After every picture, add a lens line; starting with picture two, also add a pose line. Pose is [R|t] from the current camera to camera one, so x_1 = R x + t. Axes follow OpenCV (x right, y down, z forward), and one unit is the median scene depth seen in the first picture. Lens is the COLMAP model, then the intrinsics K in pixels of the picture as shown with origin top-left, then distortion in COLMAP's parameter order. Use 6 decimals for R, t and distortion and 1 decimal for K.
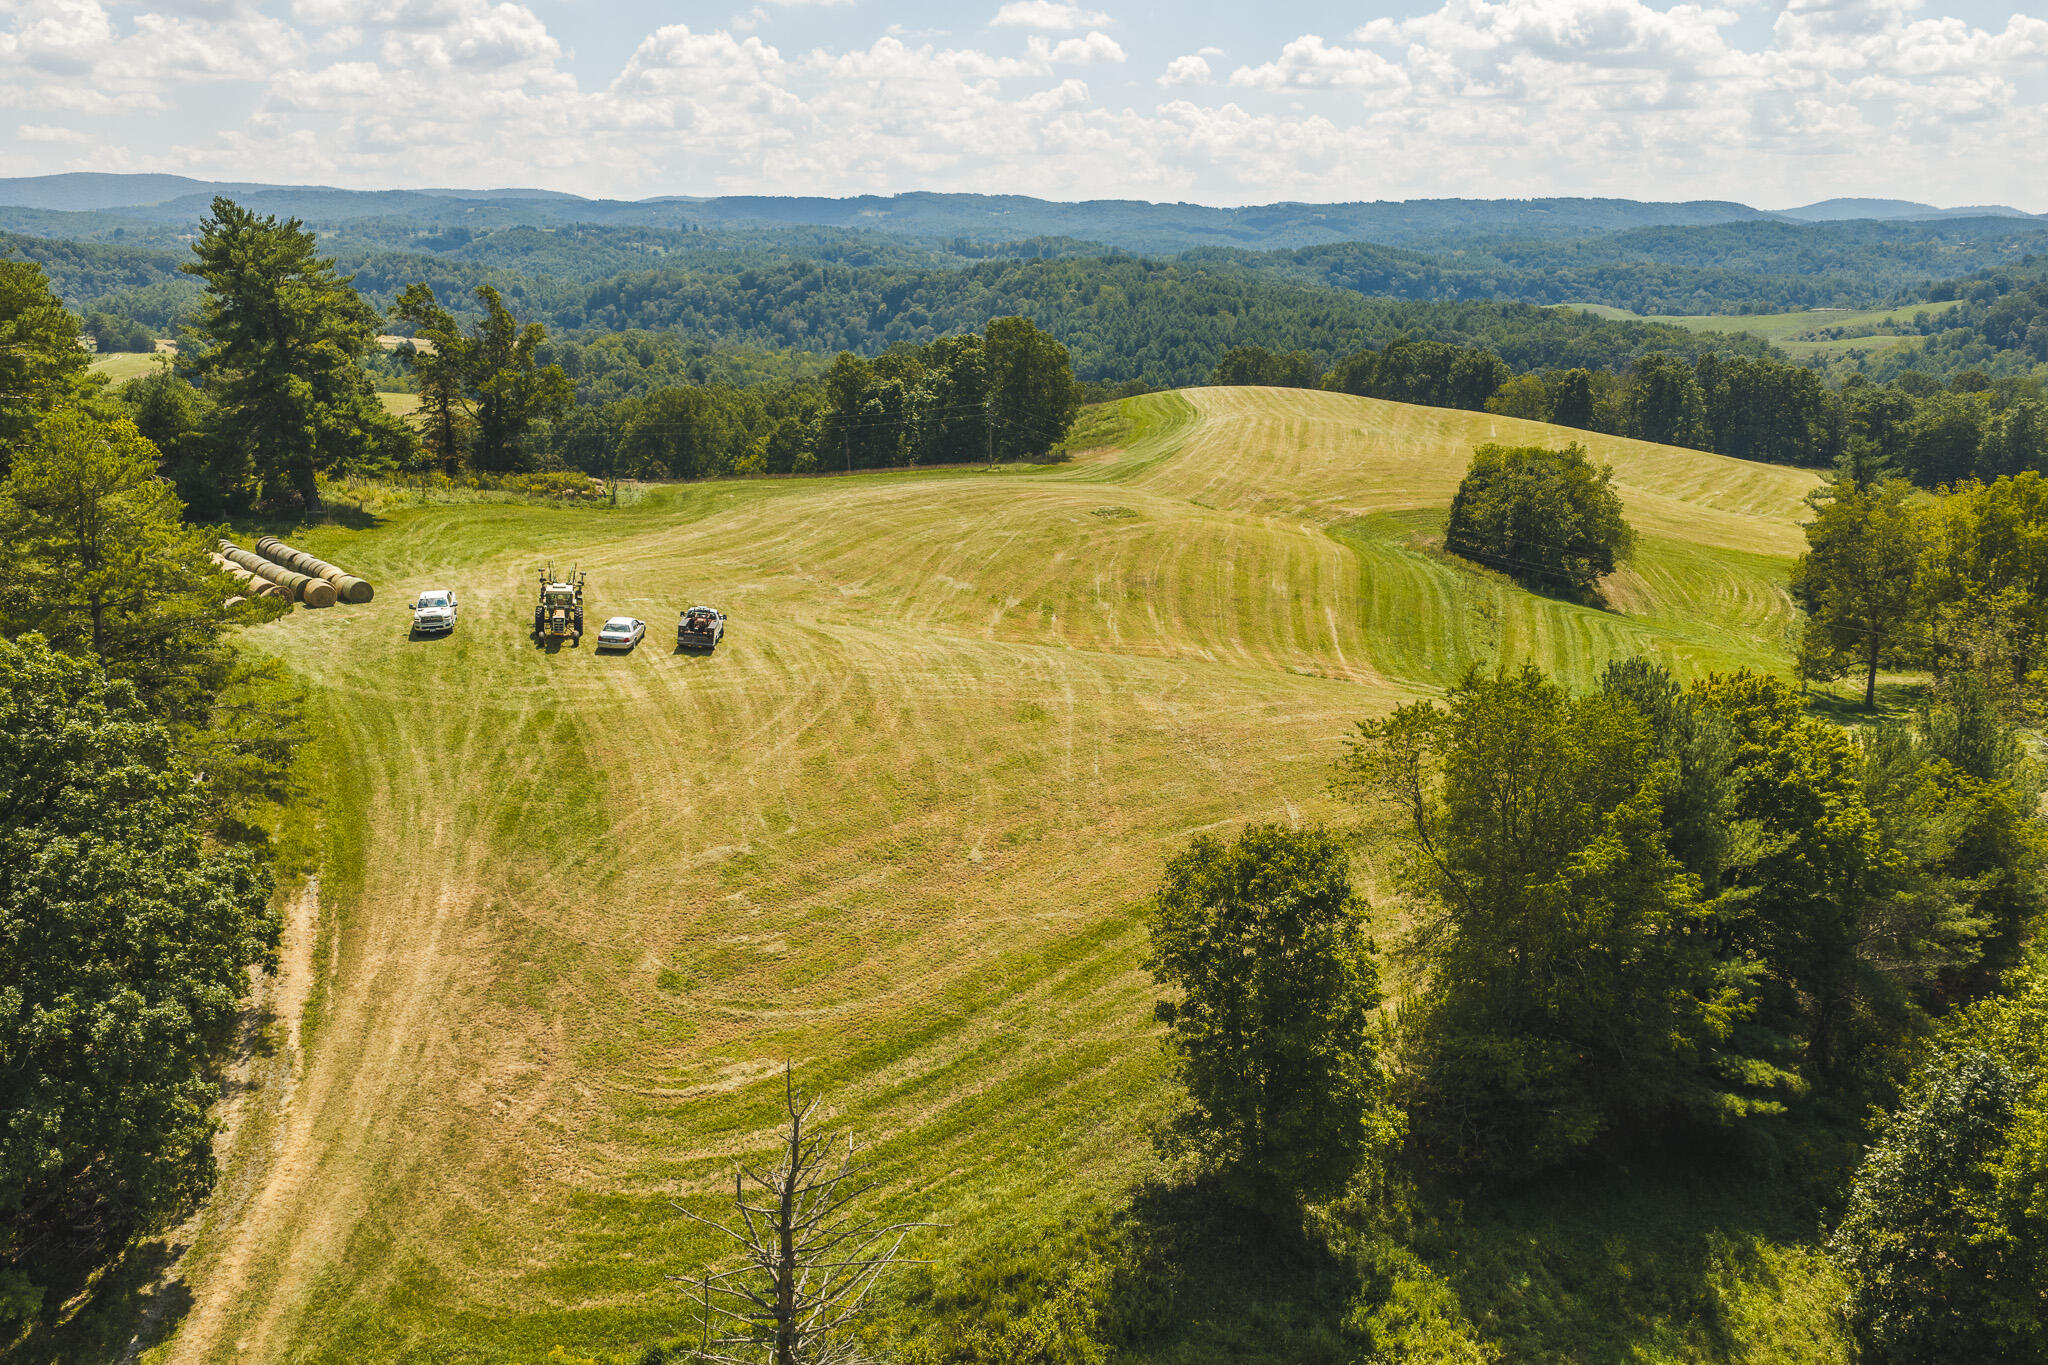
lens RADIAL K [[1704.2, 0, 1031.8], [0, 1704.2, 694.0], [0, 0, 1]] dist [0.022742, -0.030753]
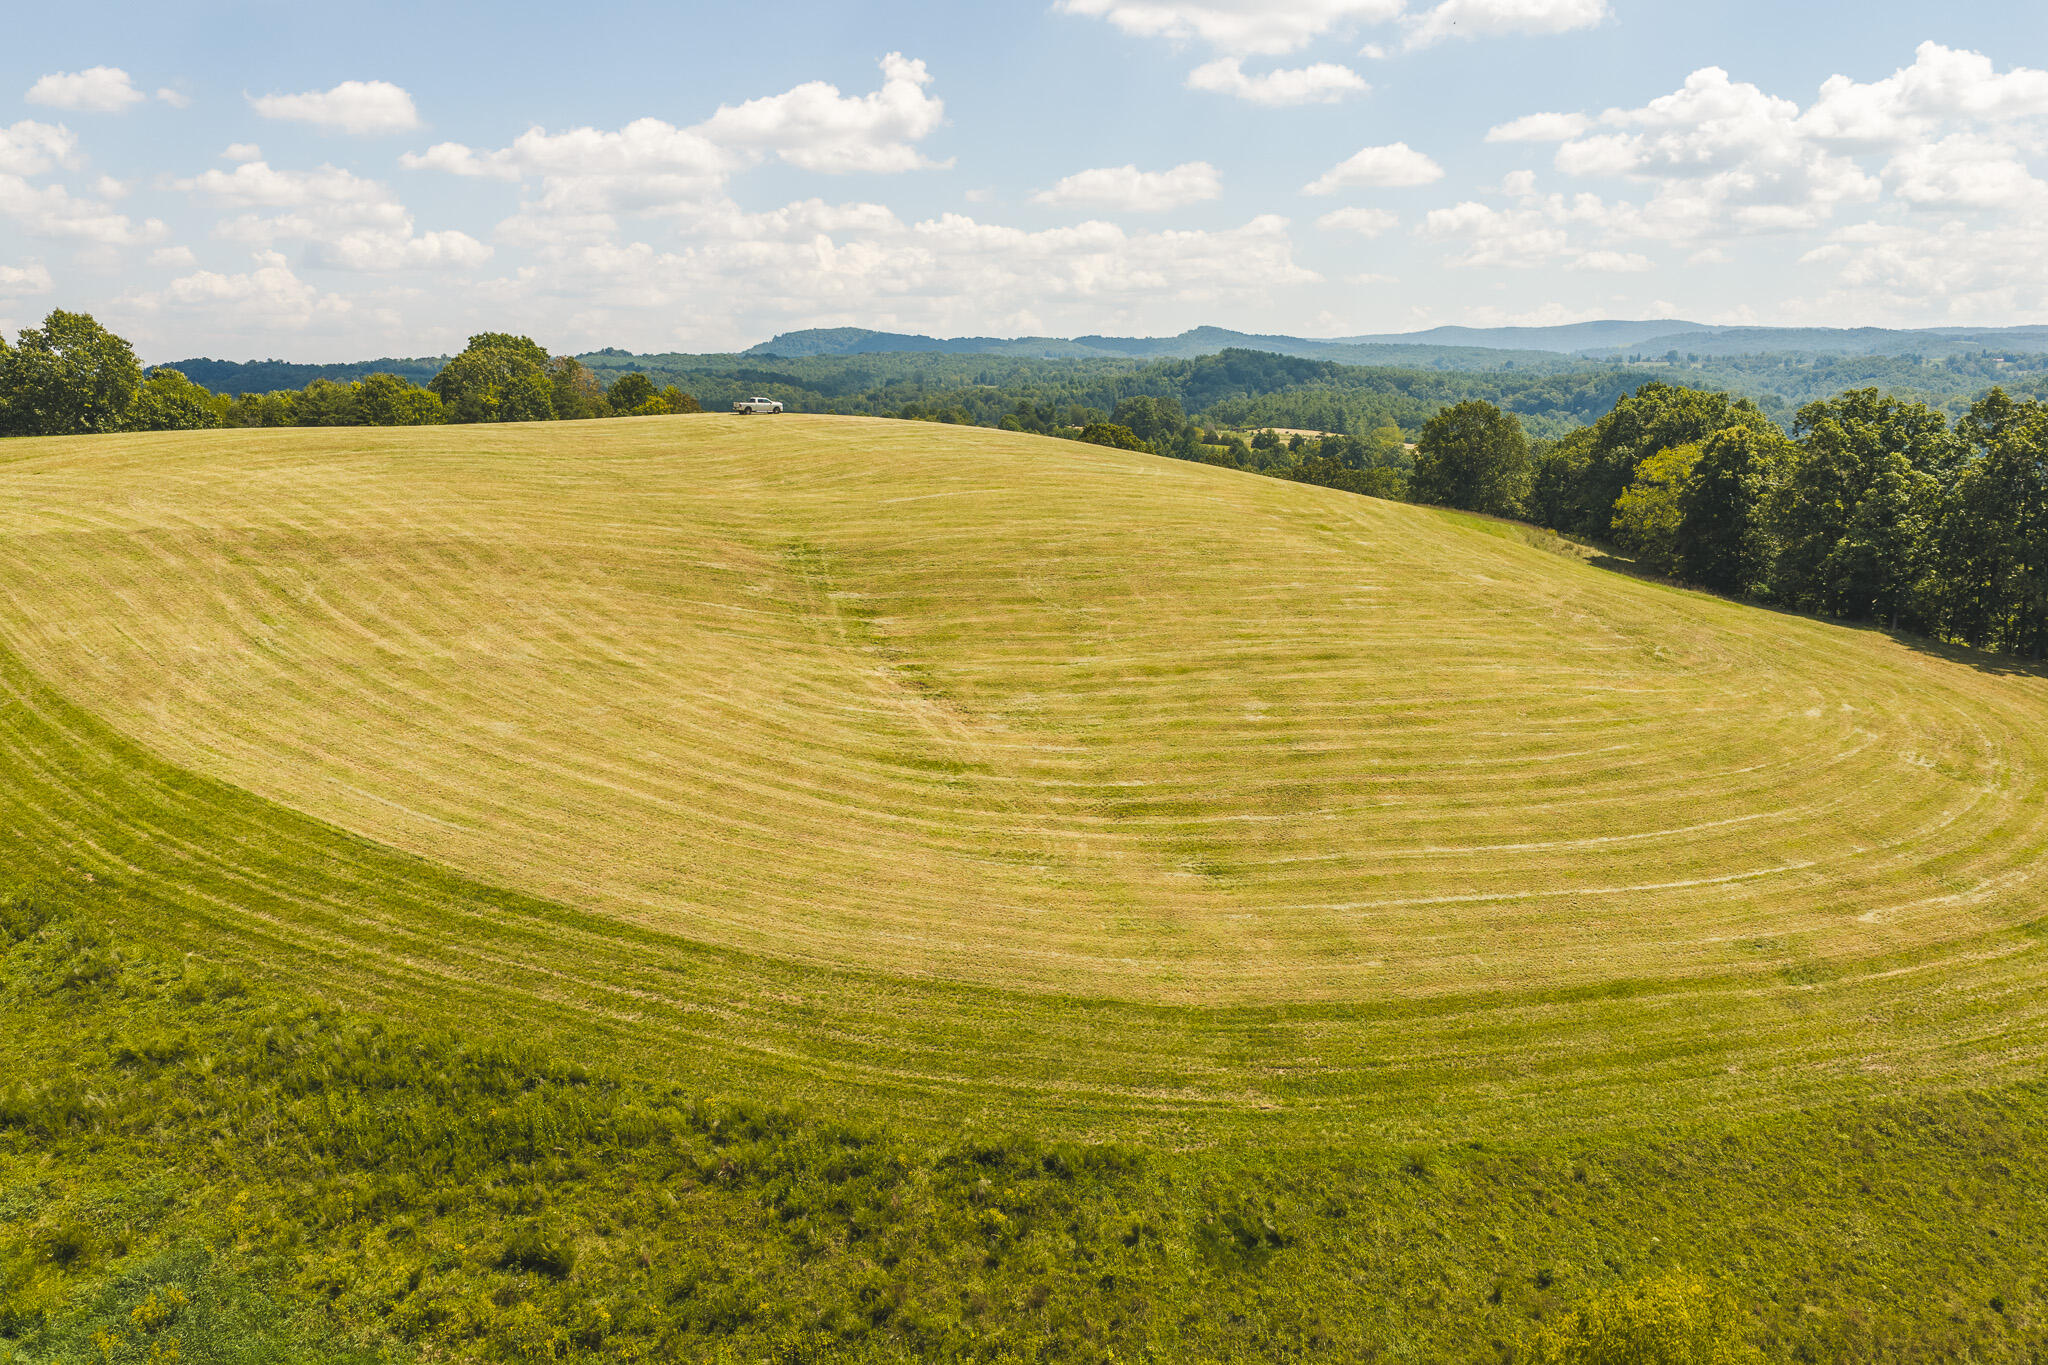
lens RADIAL K [[1704.2, 0, 1025.5], [0, 1704.2, 685.0], [0, 0, 1]] dist [0.022742, -0.030753]
pose [[0.669549, 0.130257, -0.731258, 0.149165], [-0.192663, 0.981264, -0.001615, -0.025003], [0.717346, 0.141968, 0.682100, 0.161253]]
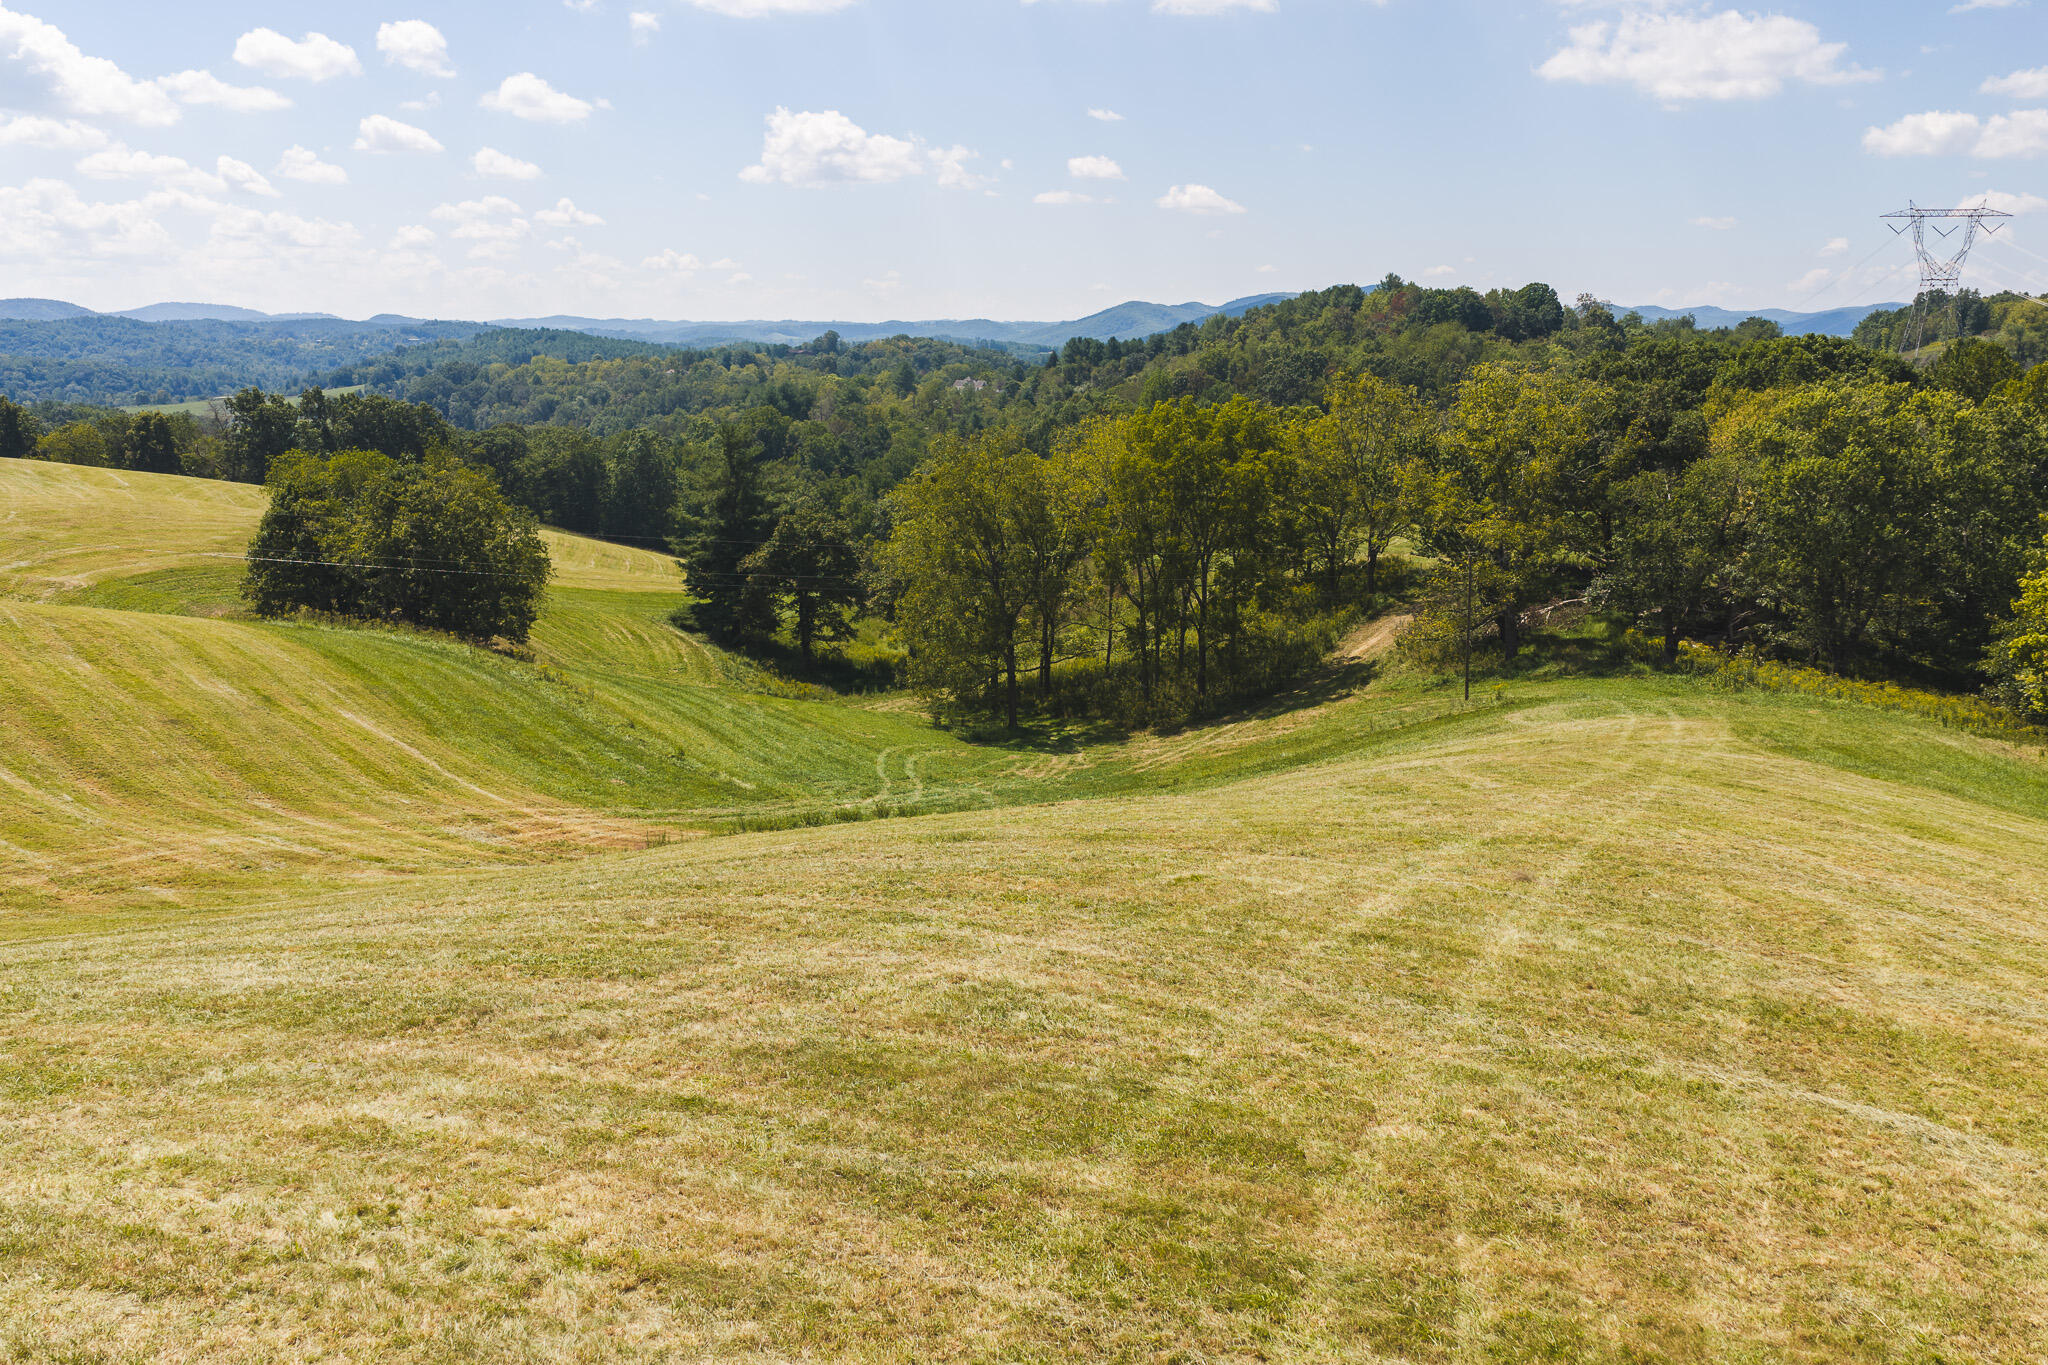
lens RADIAL K [[1704.2, 0, 1034.2], [0, 1704.2, 678.1], [0, 0, 1]] dist [0.022742, -0.030753]
pose [[0.630052, -0.144712, 0.762950, -0.009483], [0.196191, 0.980274, 0.023917, -0.003851], [-0.751362, 0.134615, 0.646014, 0.062158]]
